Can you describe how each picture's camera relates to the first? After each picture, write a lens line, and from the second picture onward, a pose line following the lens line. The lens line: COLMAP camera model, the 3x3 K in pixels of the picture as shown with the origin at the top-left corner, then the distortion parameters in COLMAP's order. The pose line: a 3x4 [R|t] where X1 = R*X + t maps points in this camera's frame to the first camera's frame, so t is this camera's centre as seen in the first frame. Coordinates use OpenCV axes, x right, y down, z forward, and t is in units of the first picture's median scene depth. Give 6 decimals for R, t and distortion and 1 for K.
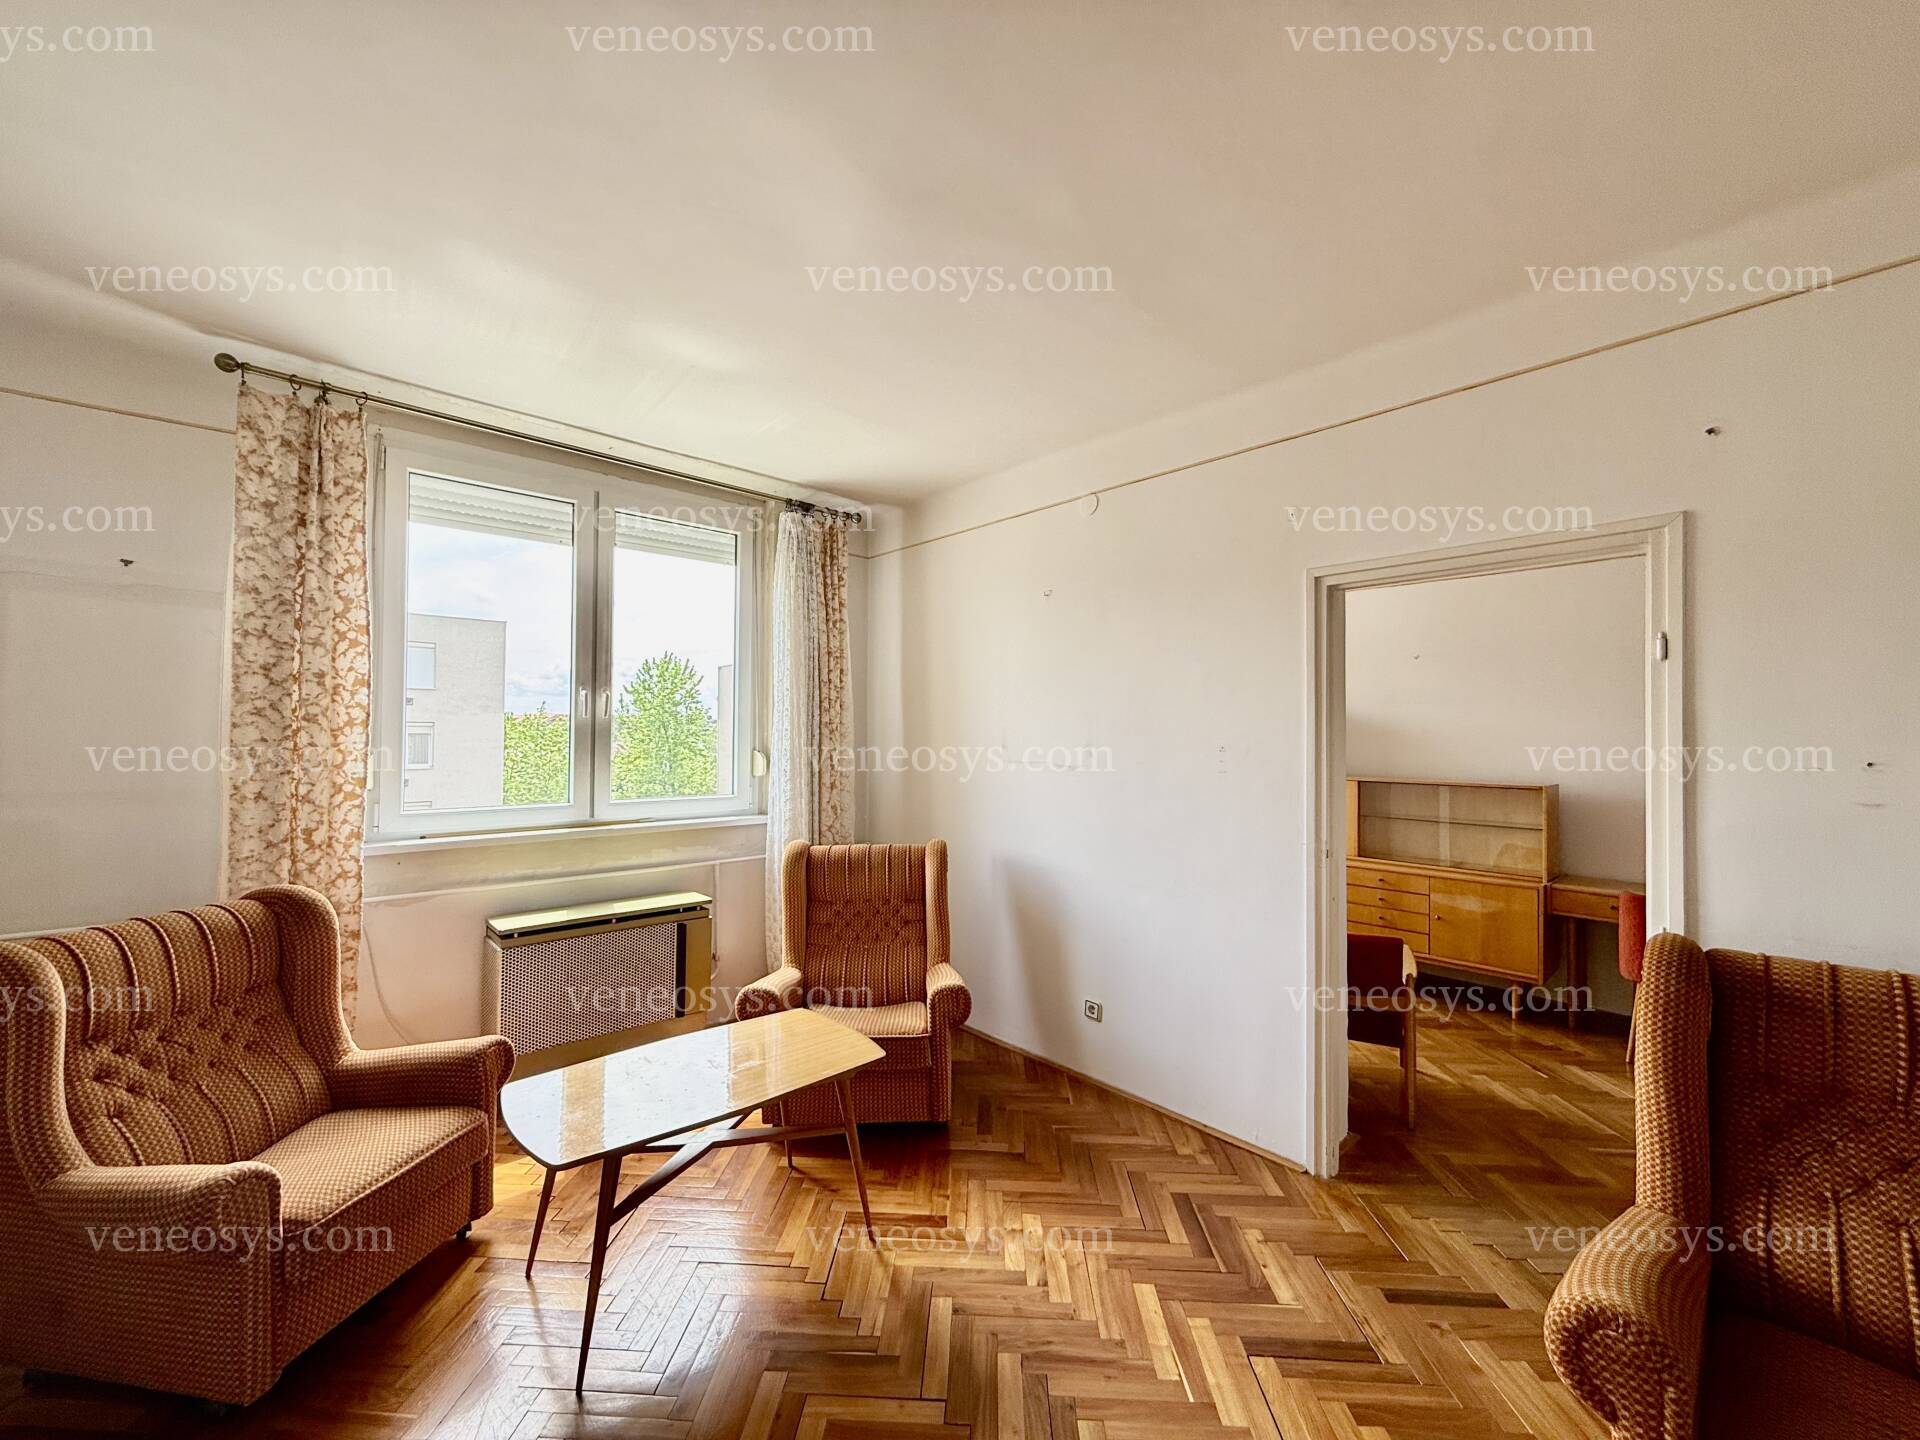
lens RADIAL K [[762.7, 0, 954.6], [0, 762.7, 722.7], [0, 0, 1]] dist [-0.000558, -0.000071]
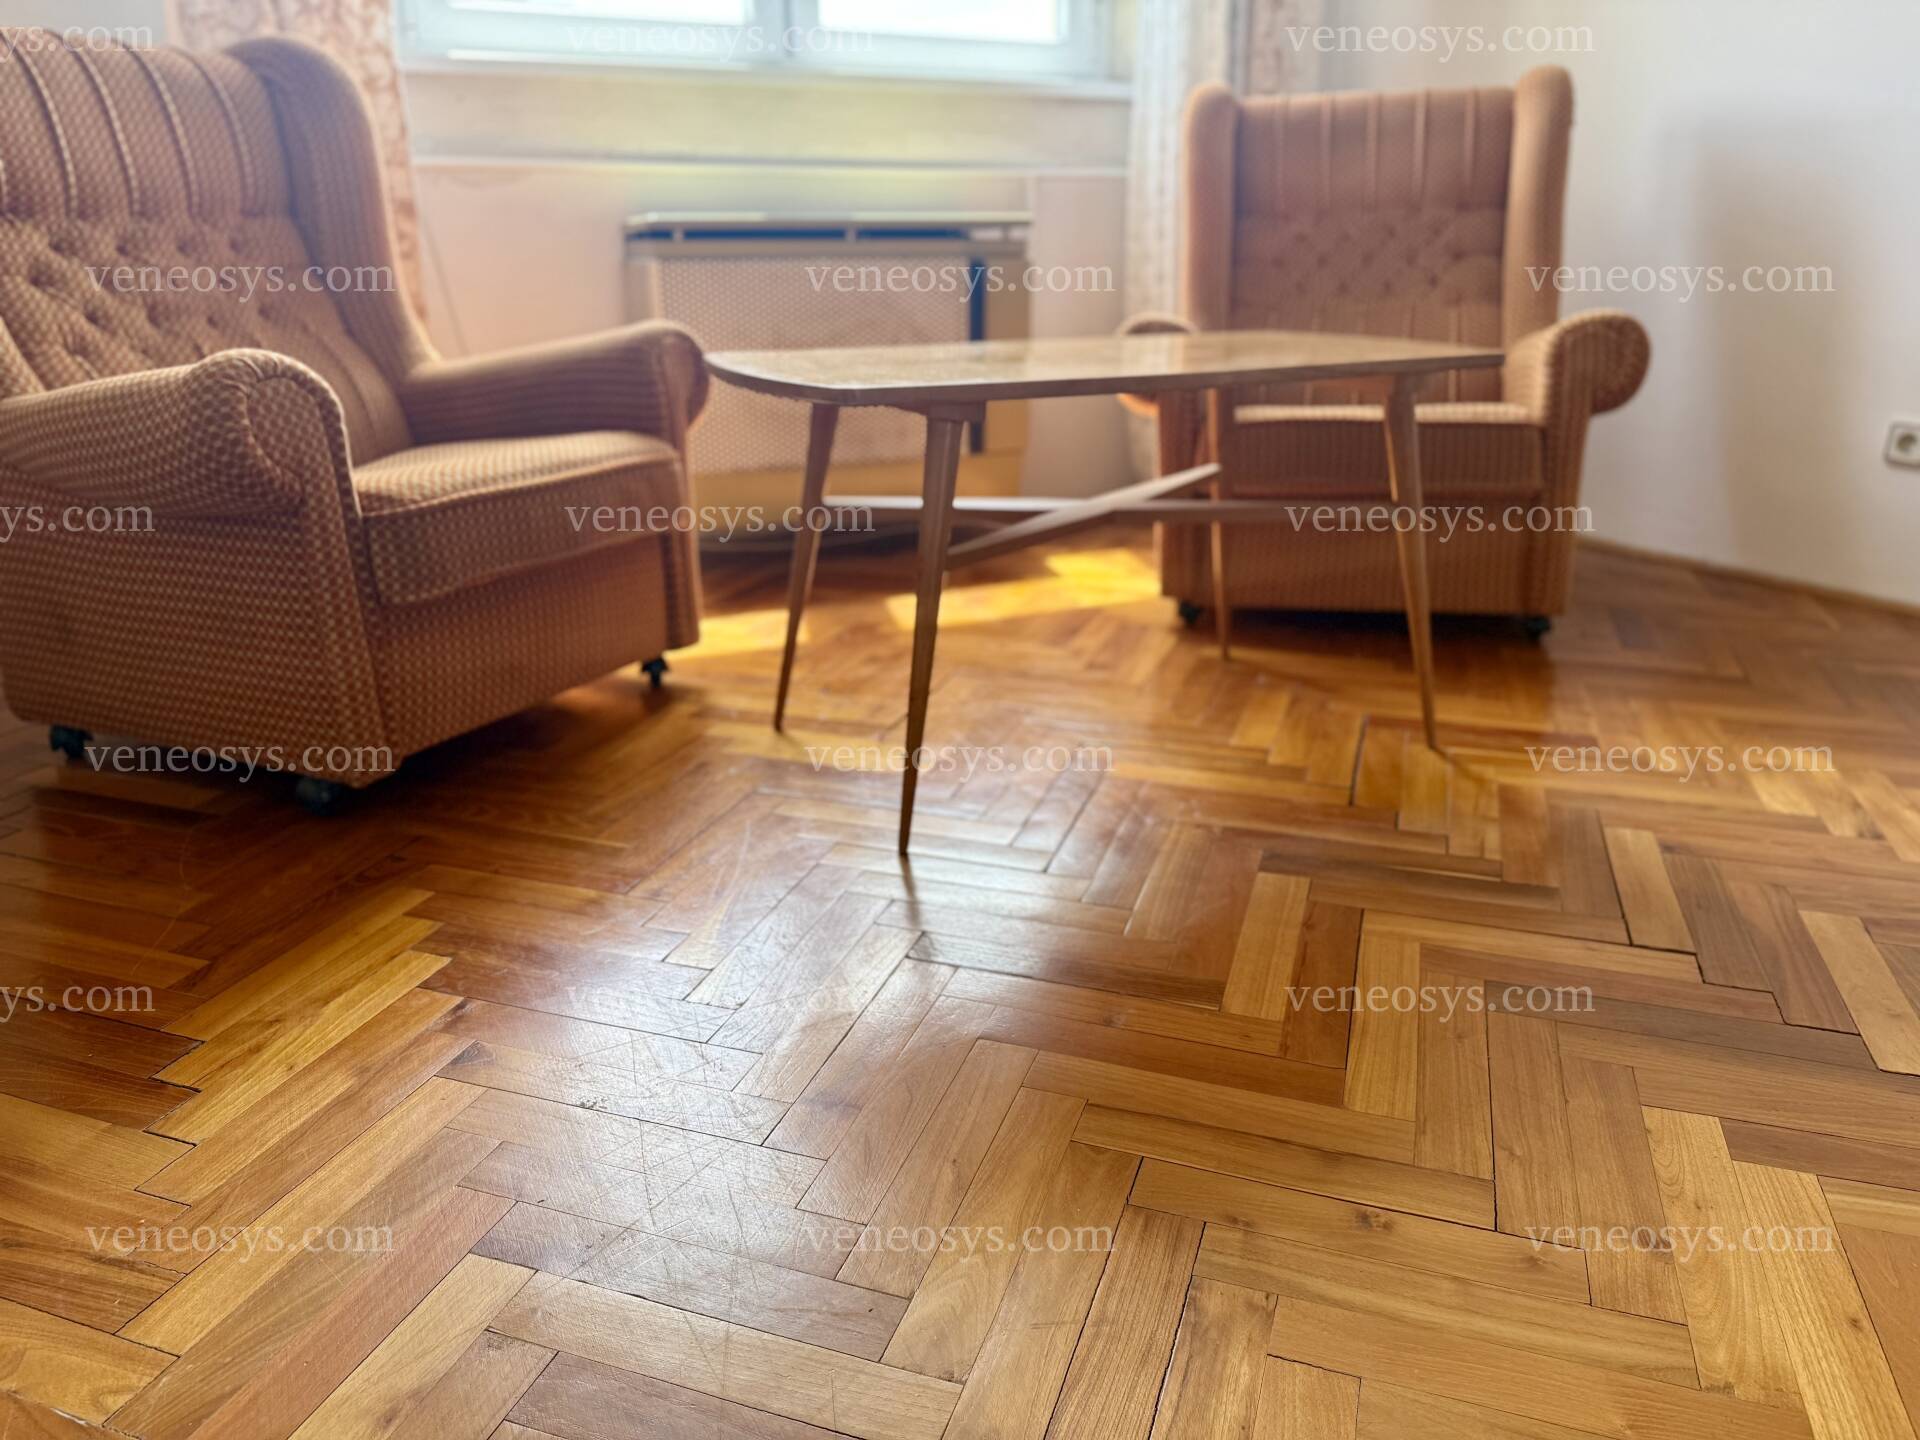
lens RADIAL K [[1357.9, 0, 960.0], [0, 1357.9, 720.0], [0, 0, 1]] dist [0.027769, -0.034605]
pose [[0.959380, 0.076744, -0.271478, -0.133825], [0.022056, 0.938940, 0.343373, 0.301413], [0.281253, -0.335413, 0.899108, 0.135581]]
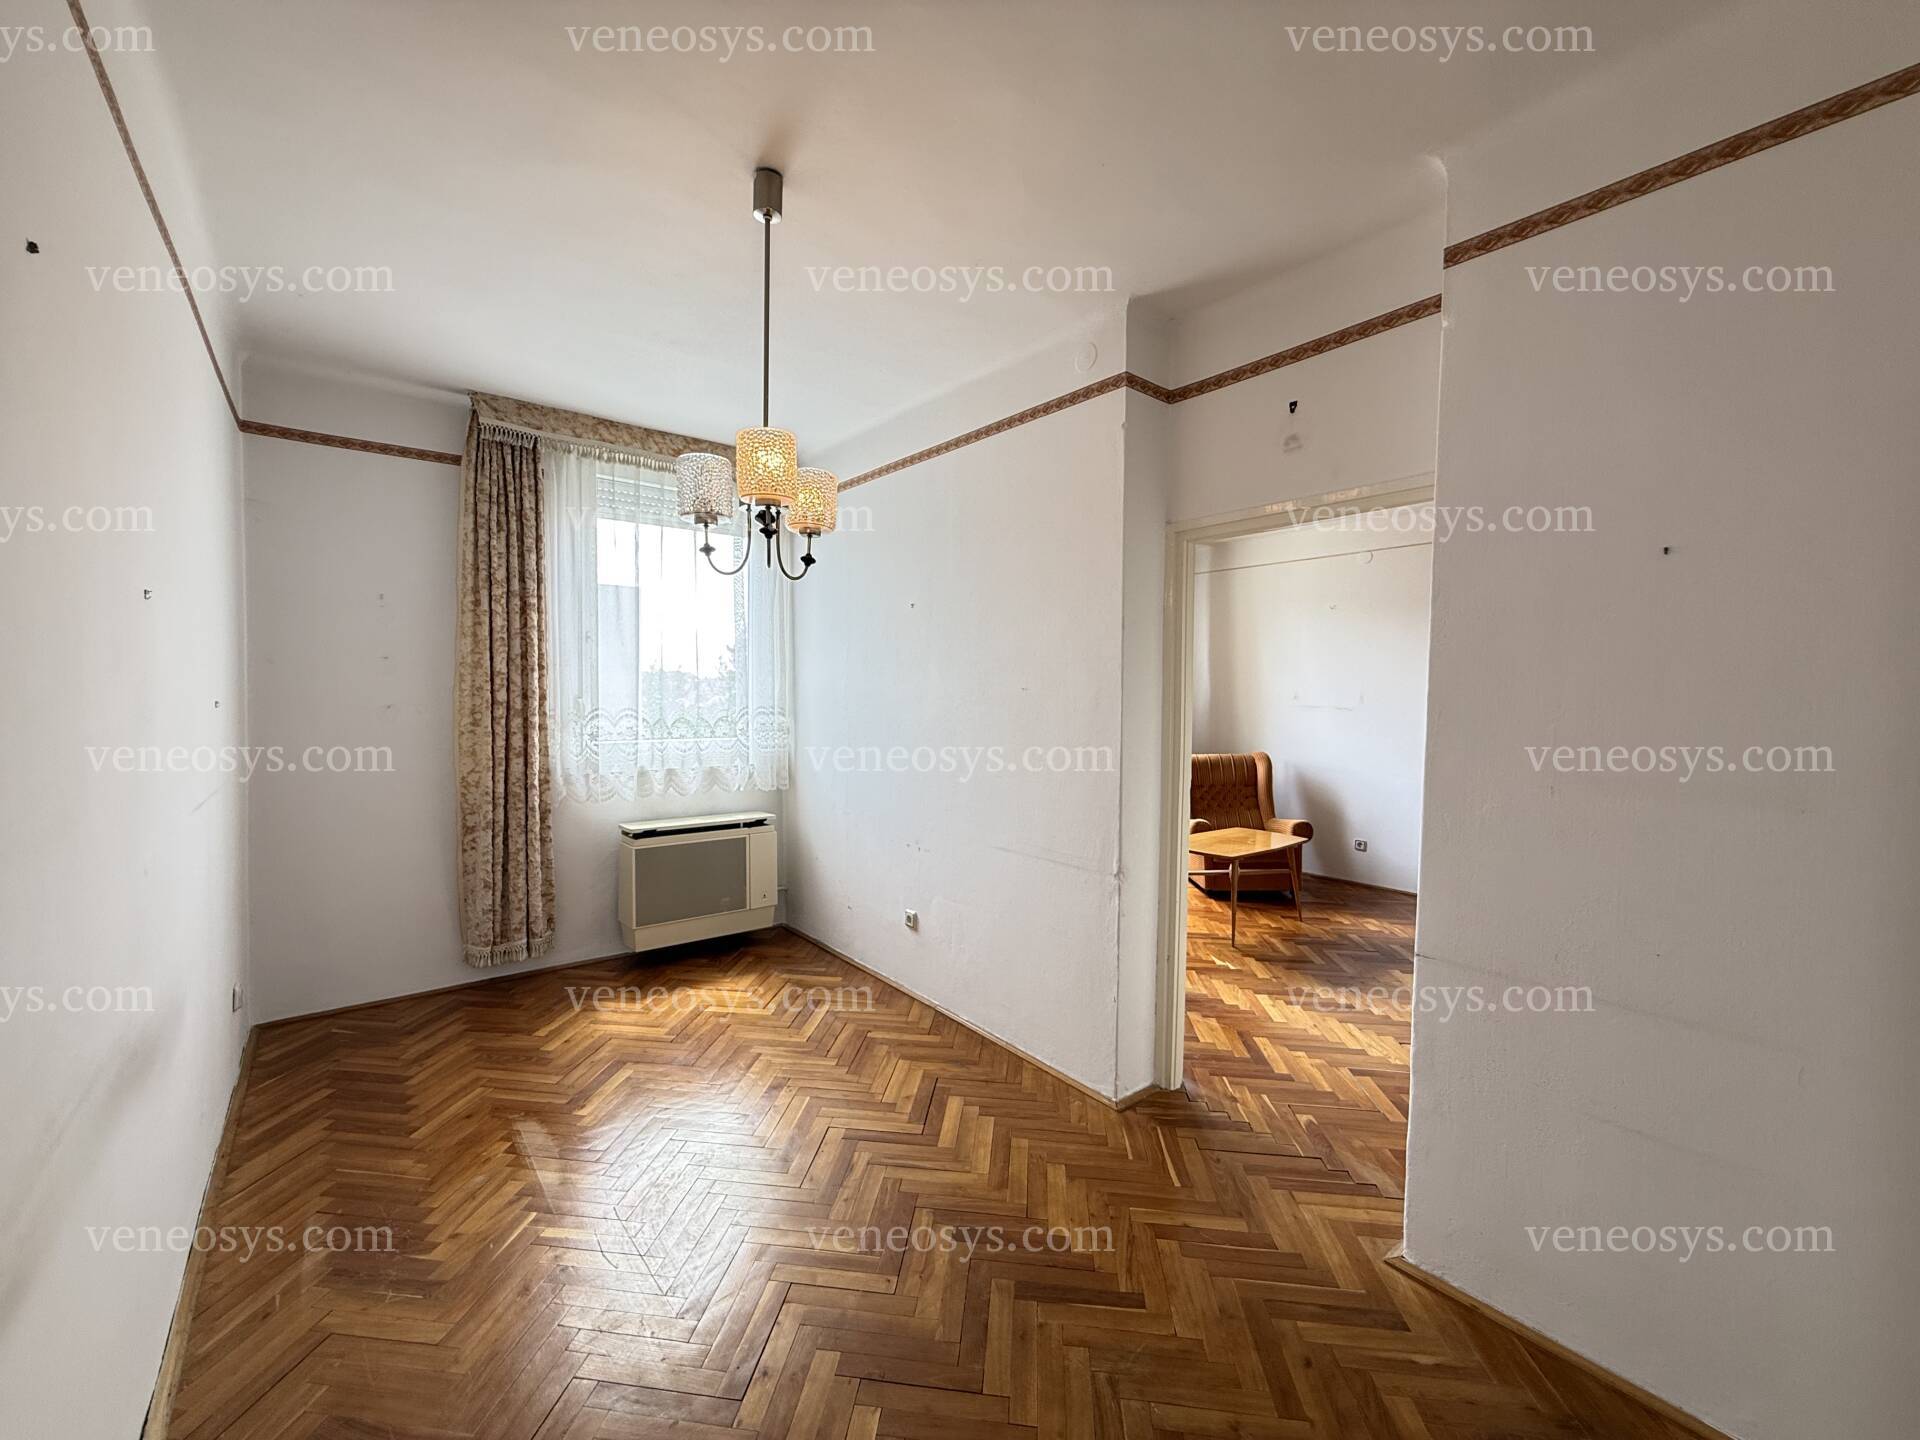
lens RADIAL K [[762.7, 0, 954.6], [0, 762.7, 722.7], [0, 0, 1]] dist [-0.000558, -0.000071]
pose [[0.997782, 0.003003, -0.066501, -0.785101], [0.000984, 0.998208, 0.059835, -0.018953], [0.066561, -0.059767, 0.995991, -0.993181]]
